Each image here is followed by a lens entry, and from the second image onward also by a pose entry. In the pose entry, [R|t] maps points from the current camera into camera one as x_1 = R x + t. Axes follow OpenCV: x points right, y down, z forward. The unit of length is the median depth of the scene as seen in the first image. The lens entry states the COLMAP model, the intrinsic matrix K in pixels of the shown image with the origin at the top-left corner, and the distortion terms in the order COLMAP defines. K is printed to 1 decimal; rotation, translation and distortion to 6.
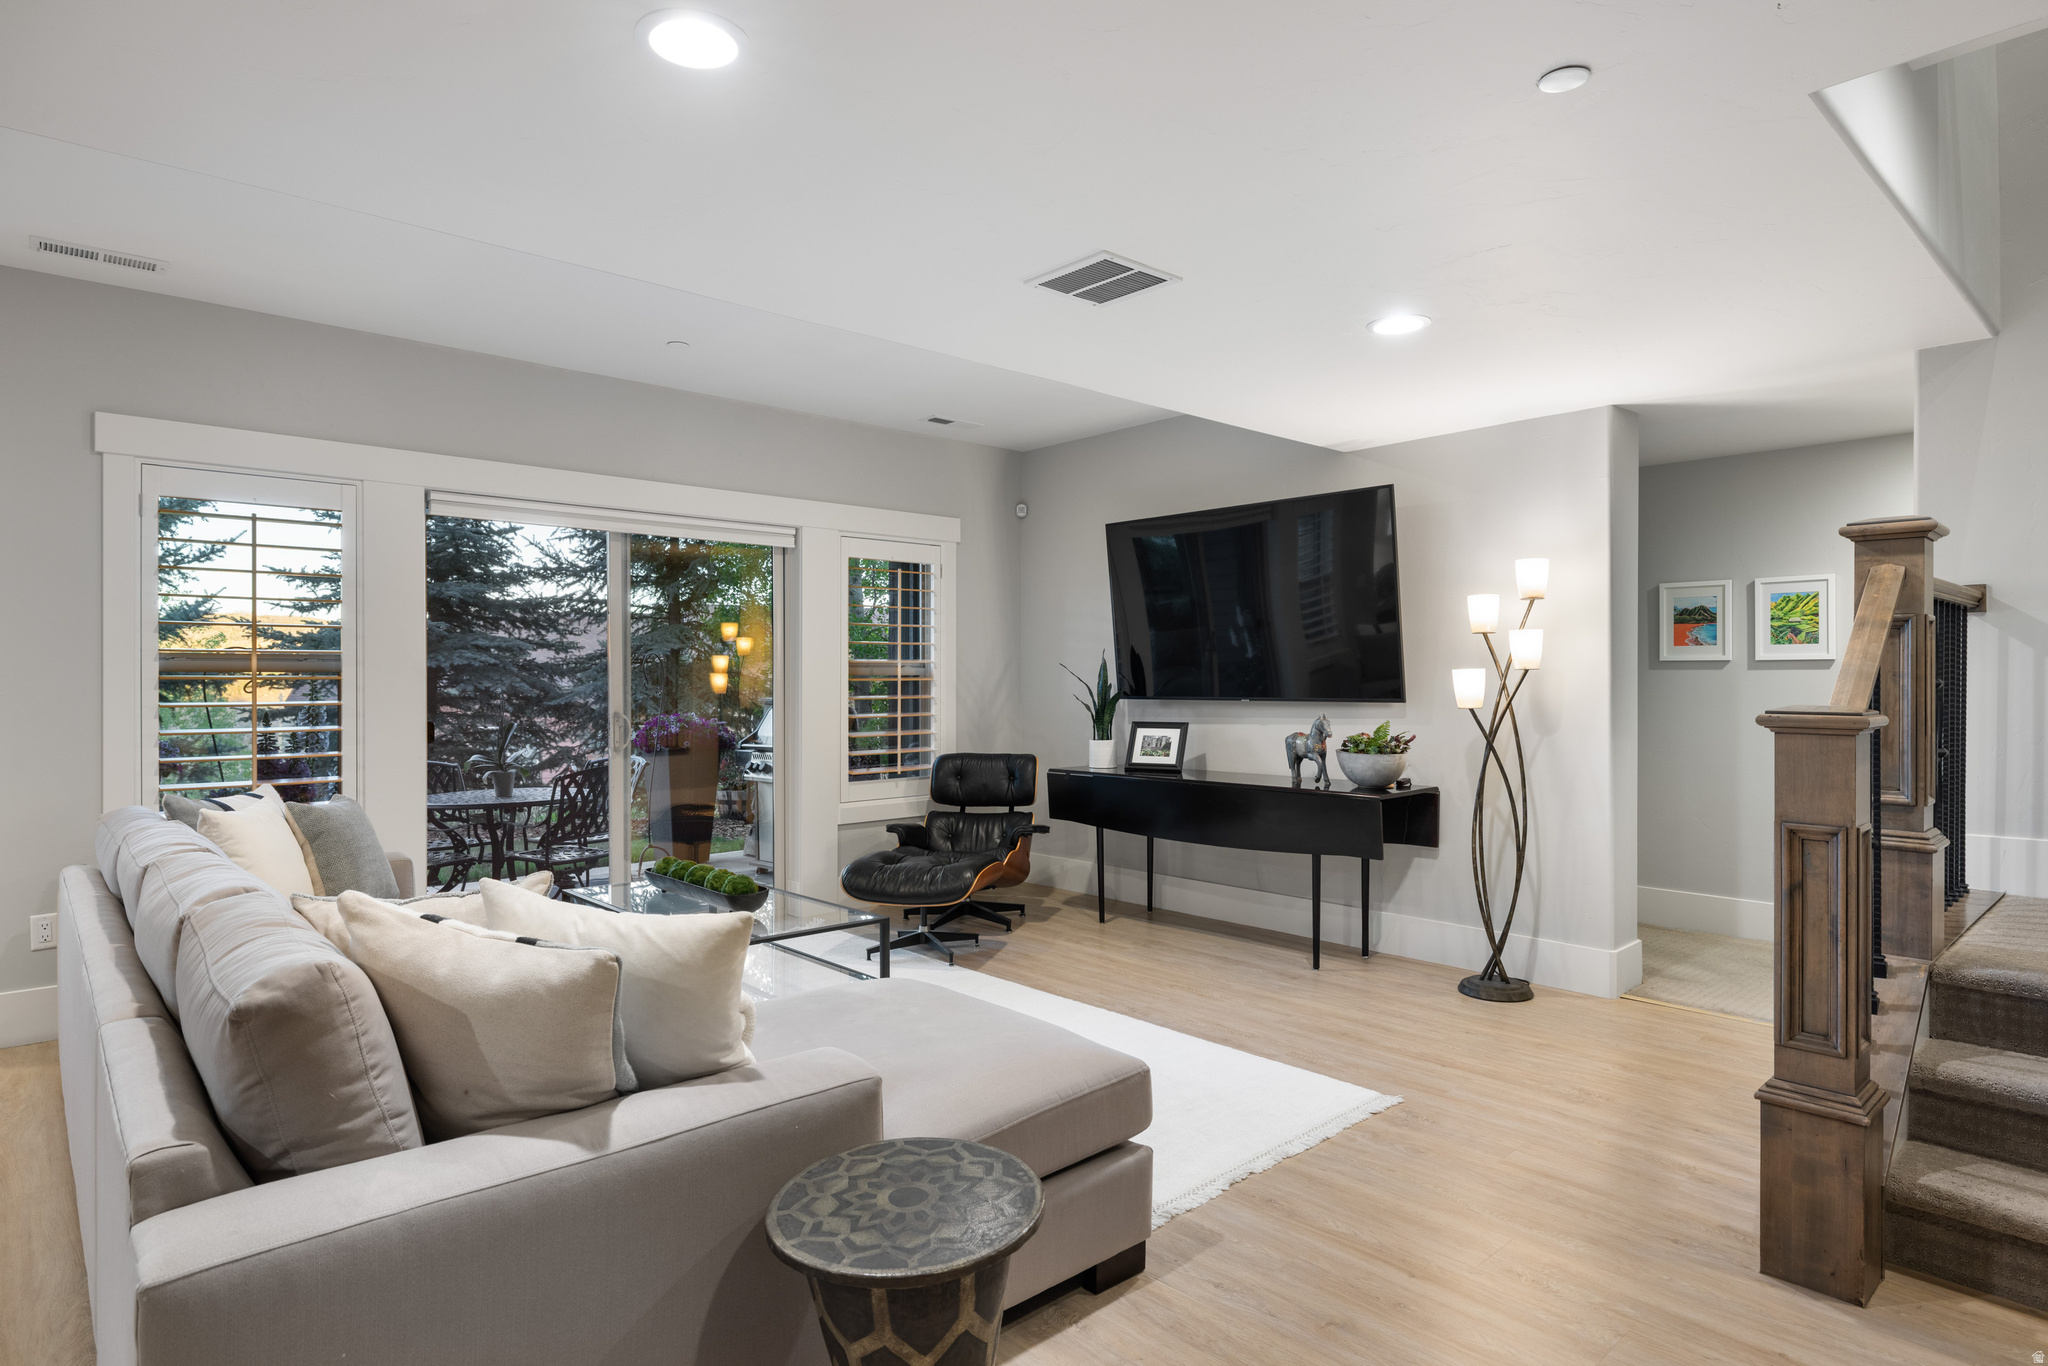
lens RADIAL K [[1113.1, 0, 1024.0], [0, 1113.1, 683.0], [0, 0, 1]] dist [-0.000426, 0.000109]
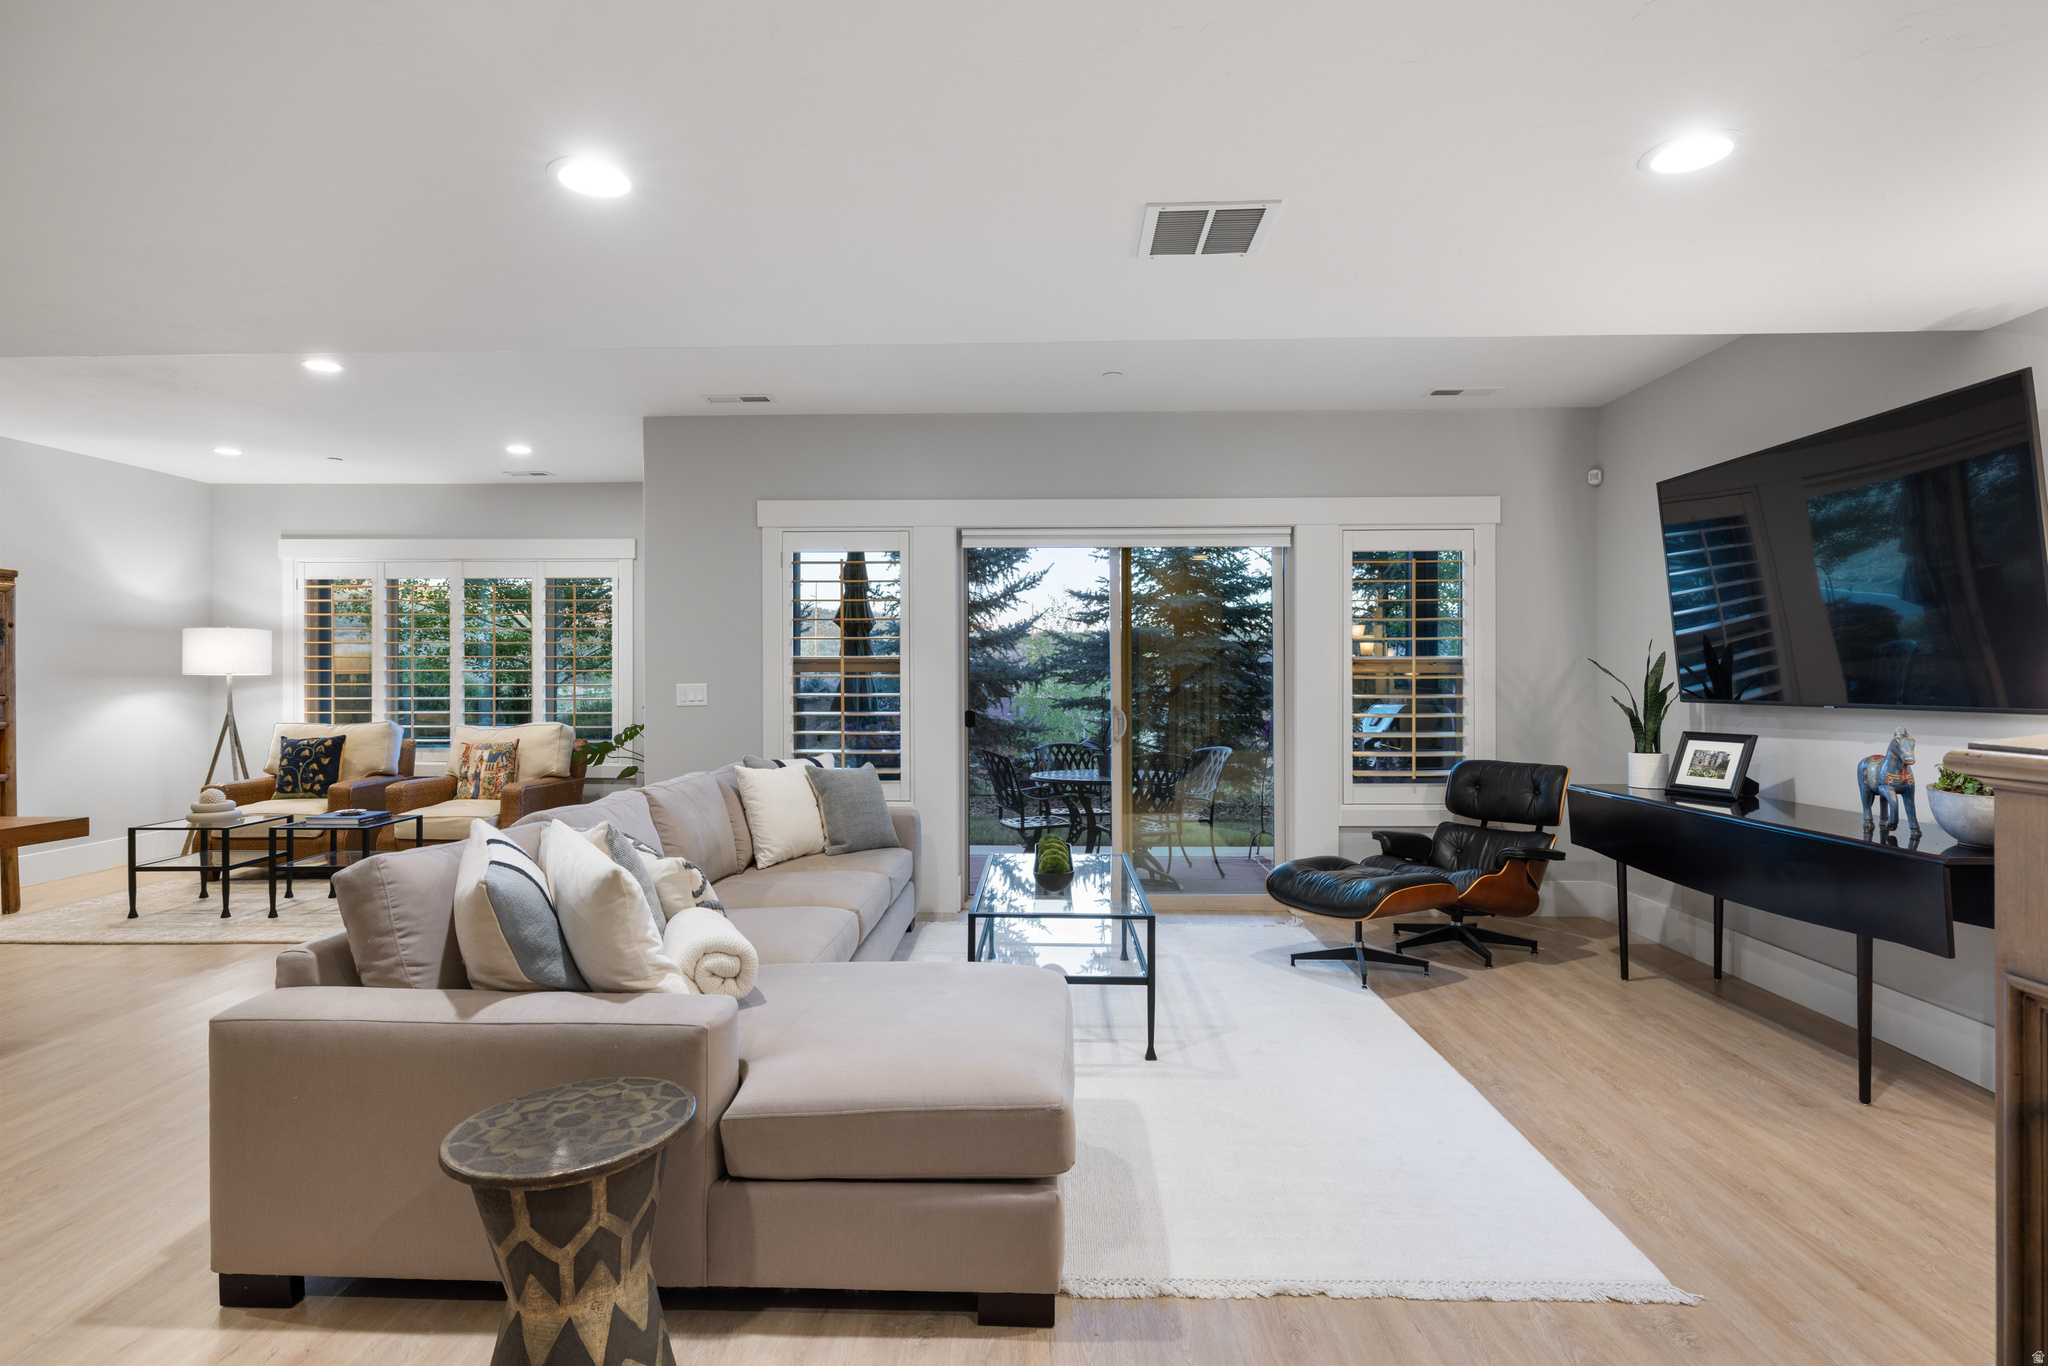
lens RADIAL K [[1048.8, 0, 1024.0], [0, 1048.8, 683.0], [0, 0, 1]] dist [-0.003612, -0.000259]
pose [[0.717870, 0.004275, -0.696164, 0.328627], [-0.002429, 0.999990, 0.003636, -0.001150], [0.696173, -0.000920, 0.717873, 0.177161]]
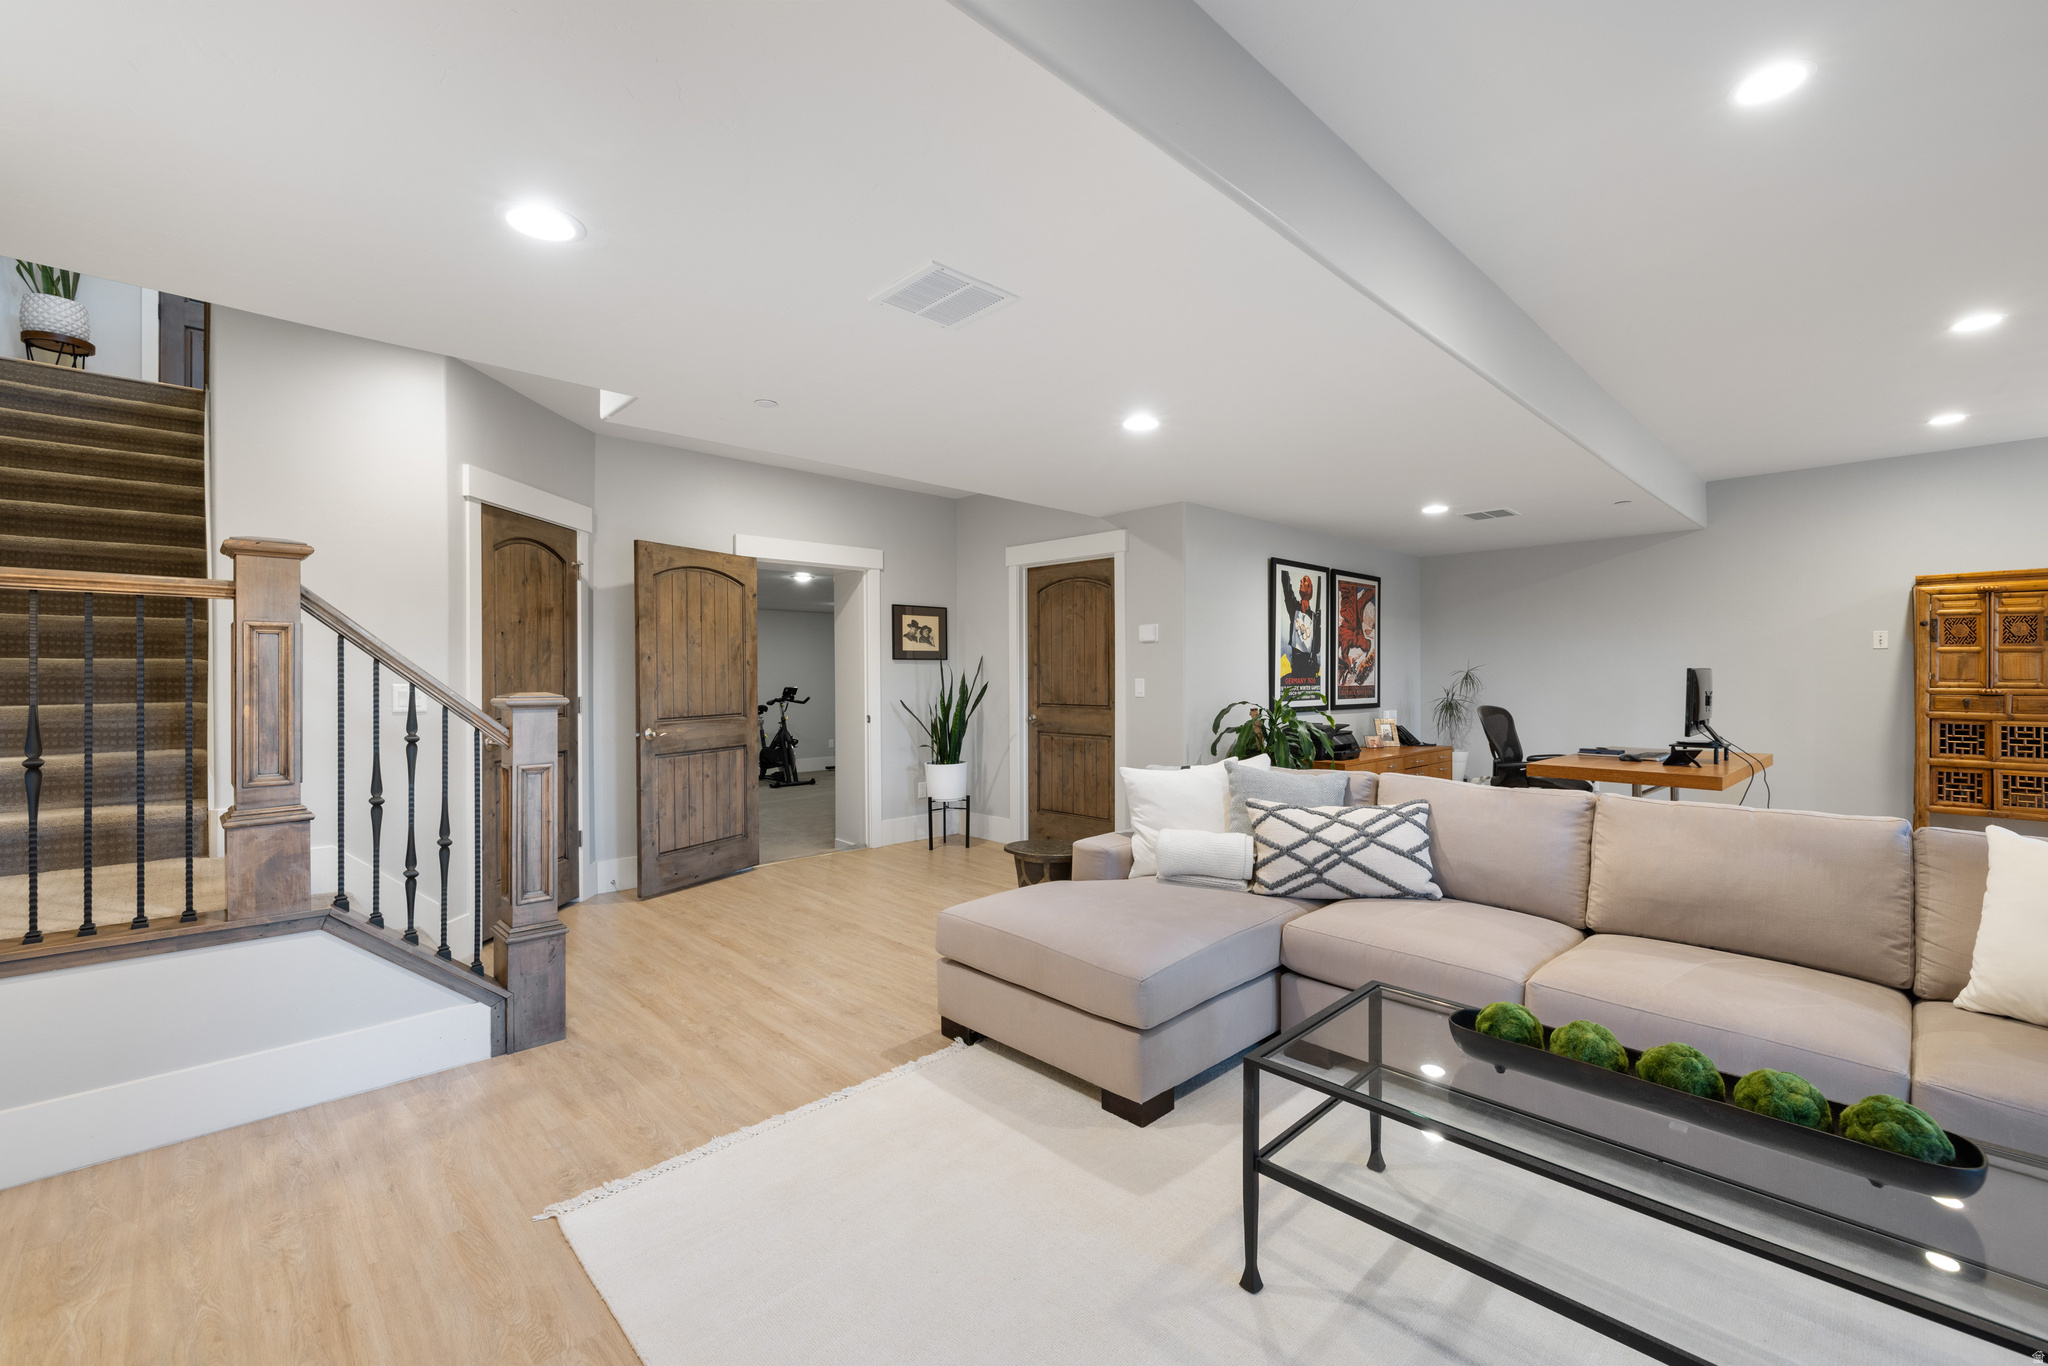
lens RADIAL K [[851.4, 0, 1024.0], [0, 851.4, 683.0], [0, 0, 1]] dist [-0.000497, -0.000076]
pose [[-0.999467, -0.000094, -0.032639, 0.012032], [-0.000530, 0.999911, 0.013331, -0.005999], [0.032635, 0.013341, -0.999378, 1.085091]]
